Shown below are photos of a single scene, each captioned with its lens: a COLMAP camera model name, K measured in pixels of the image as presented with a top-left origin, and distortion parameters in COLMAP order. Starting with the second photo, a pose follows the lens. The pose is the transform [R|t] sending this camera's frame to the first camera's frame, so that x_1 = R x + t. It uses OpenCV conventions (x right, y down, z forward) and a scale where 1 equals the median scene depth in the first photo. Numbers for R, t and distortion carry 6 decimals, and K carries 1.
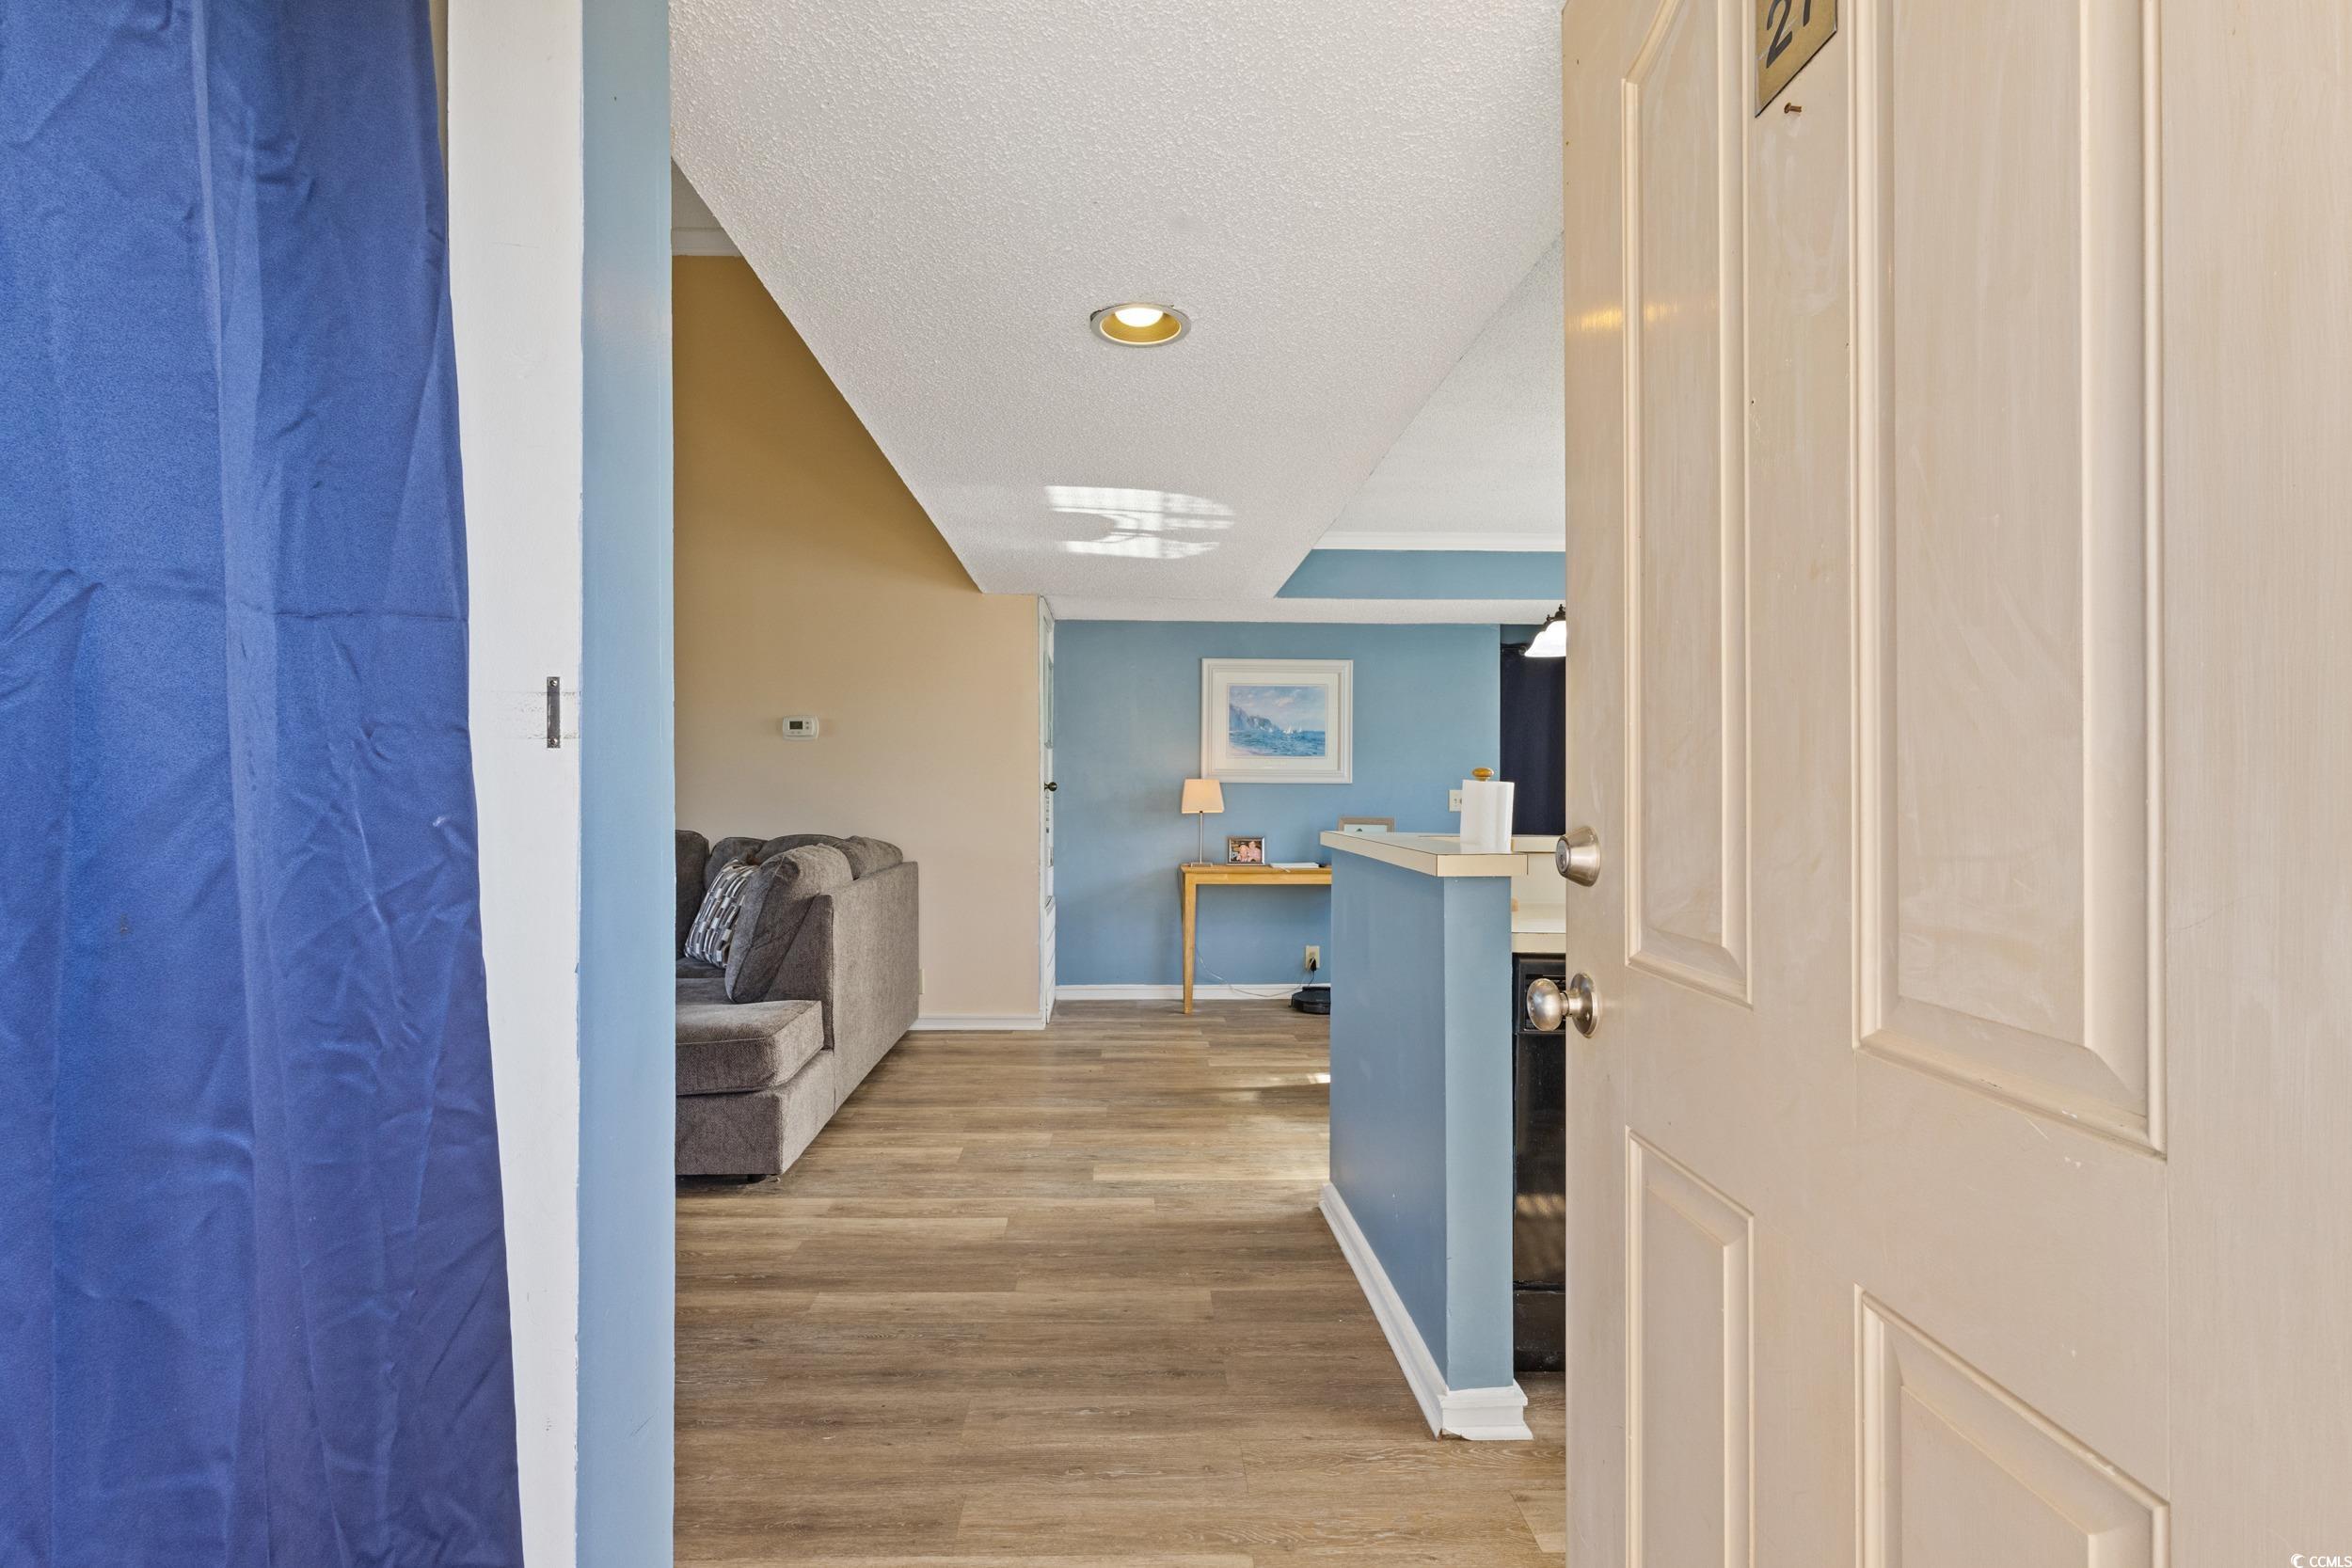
lens RADIAL K [[1100.1, 0, 1170.7], [0, 1100.1, 804.4], [0, 0, 1]] dist [0.003544, 0.002345]
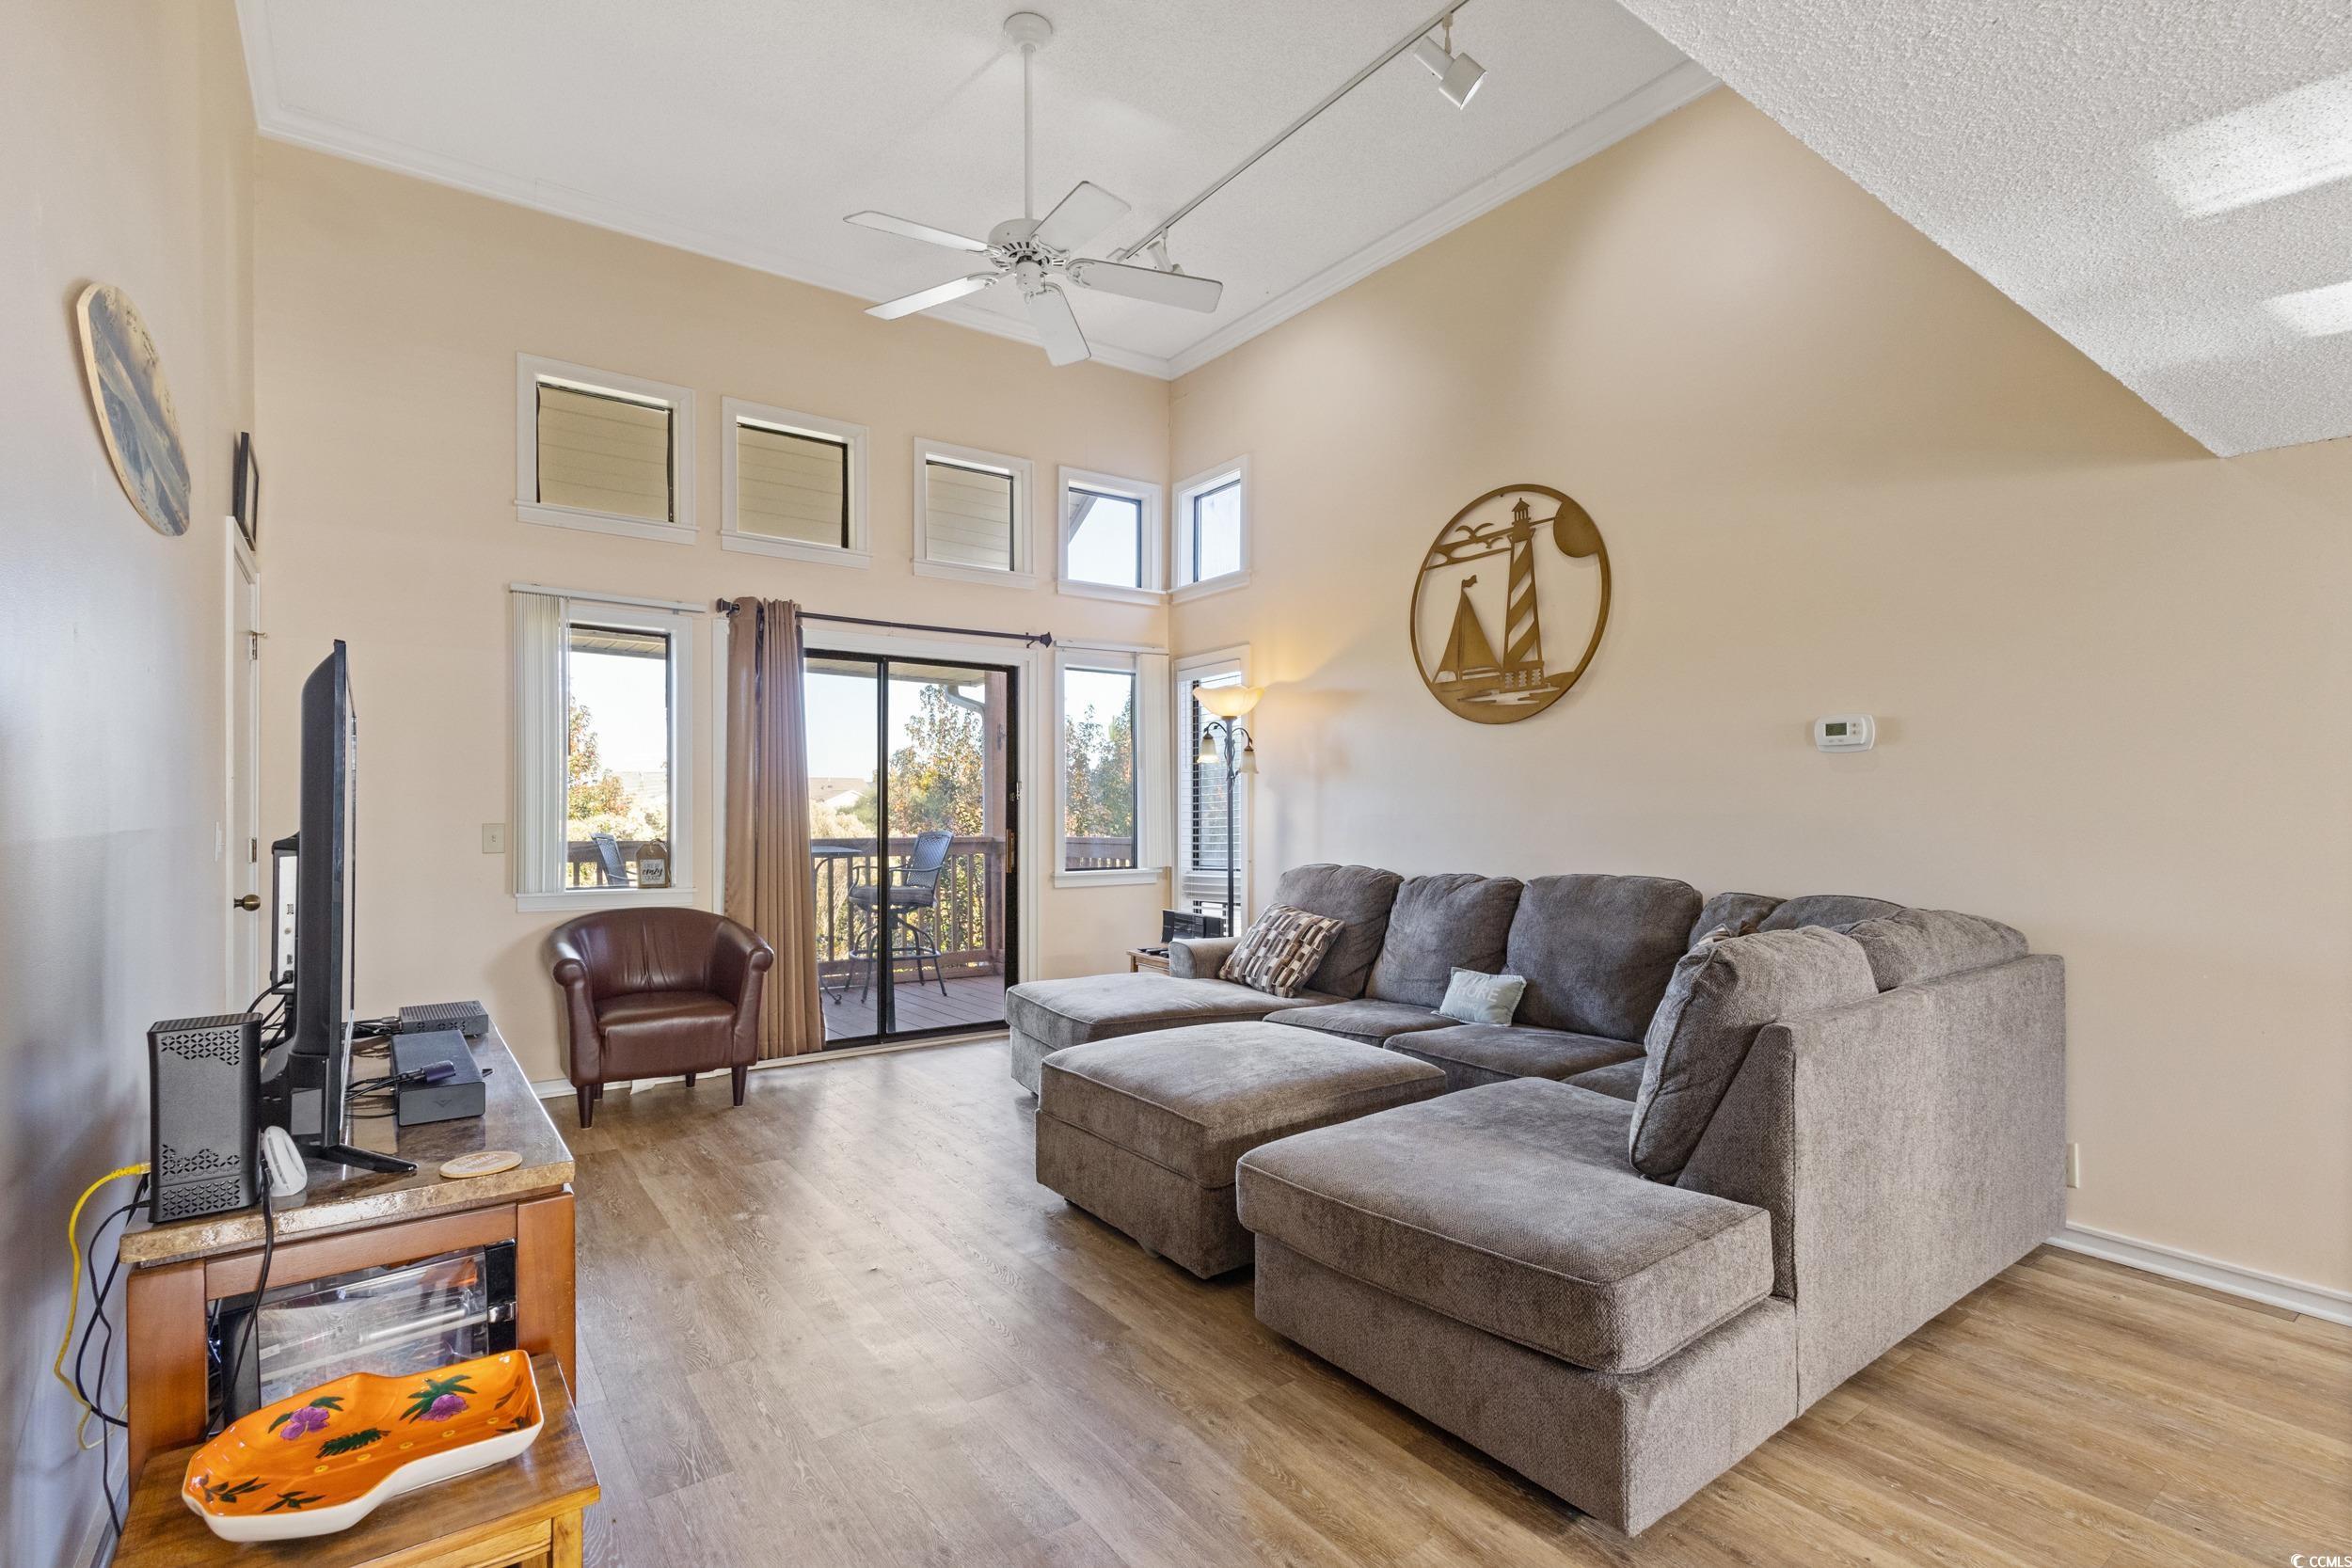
lens RADIAL K [[1100.1, 0, 1167.7], [0, 1100.1, 798.1], [0, 0, 1]] dist [0.003544, 0.002345]
pose [[0.555439, 0.001742, -0.831555, -0.015596], [-0.015776, 0.999840, -0.008443, -0.025278], [0.831408, 0.017808, 0.555378, 0.405862]]
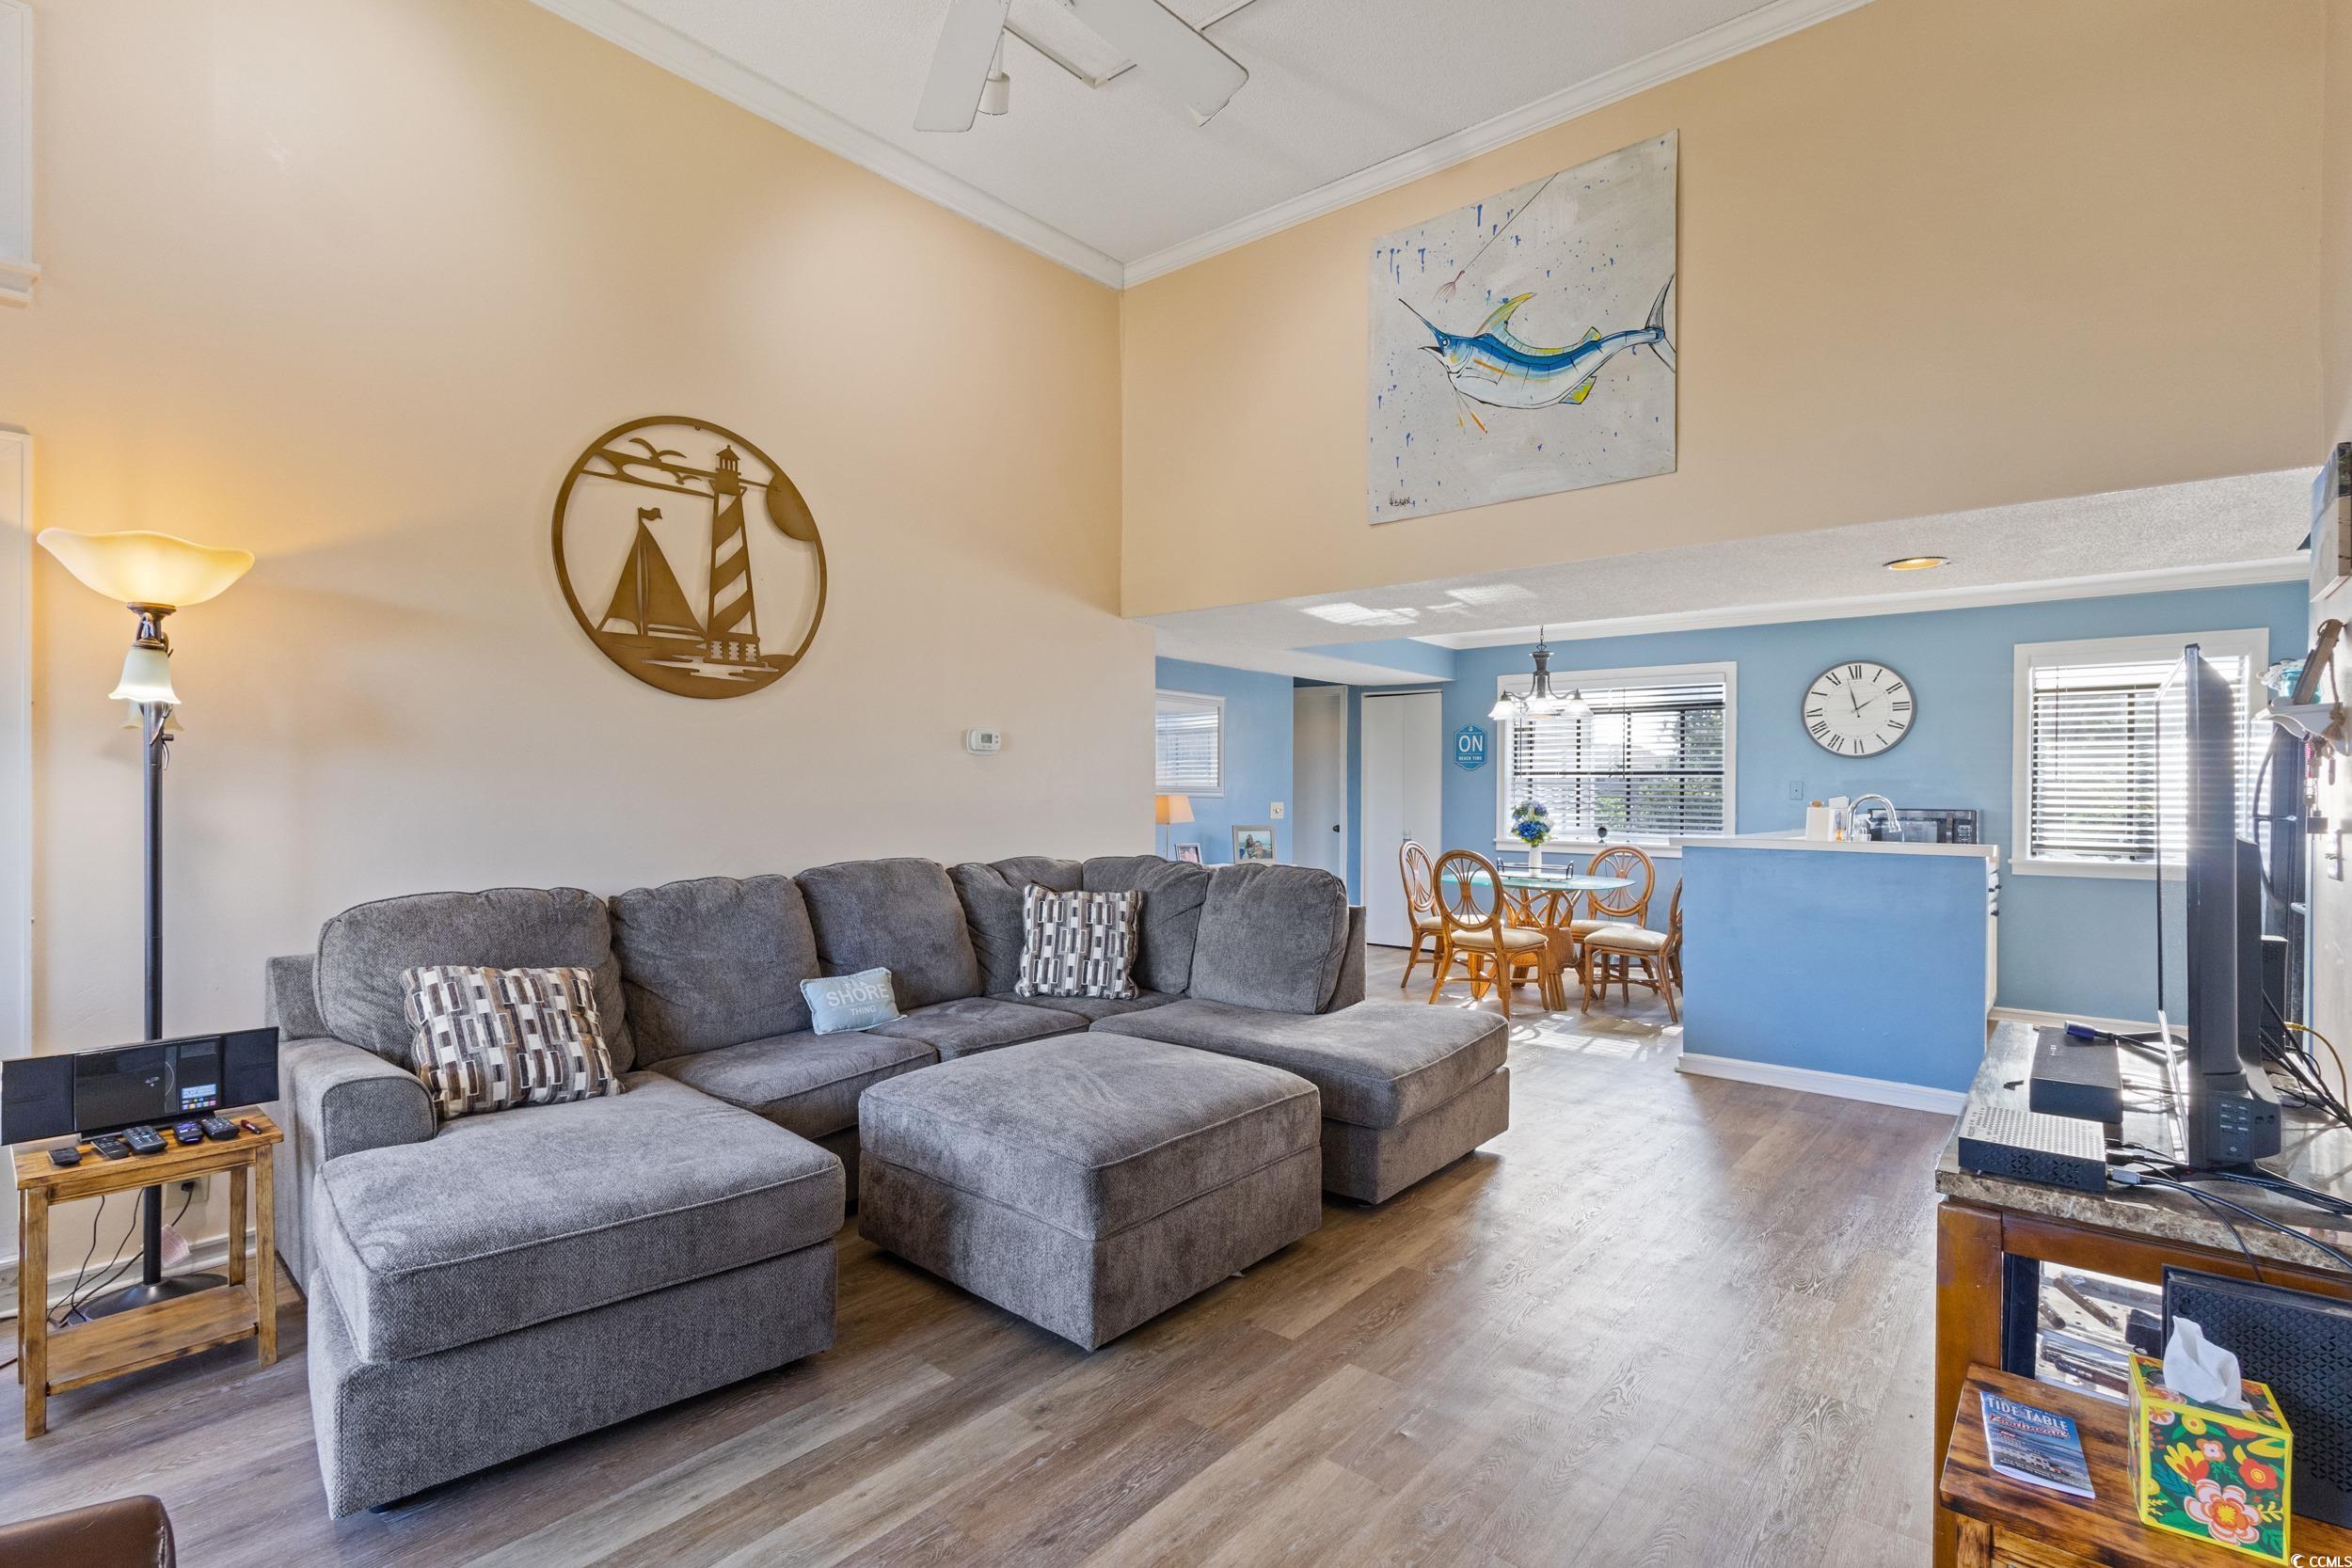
lens RADIAL K [[1100.1, 0, 1151.6], [0, 1100.1, 781.0], [0, 0, 1]] dist [0.003544, 0.002345]
pose [[0.676272, 0.012802, 0.736540, -1.265846], [0.003105, 0.999791, -0.020228, -0.023318], [-0.736645, 0.015966, 0.676091, 0.377180]]
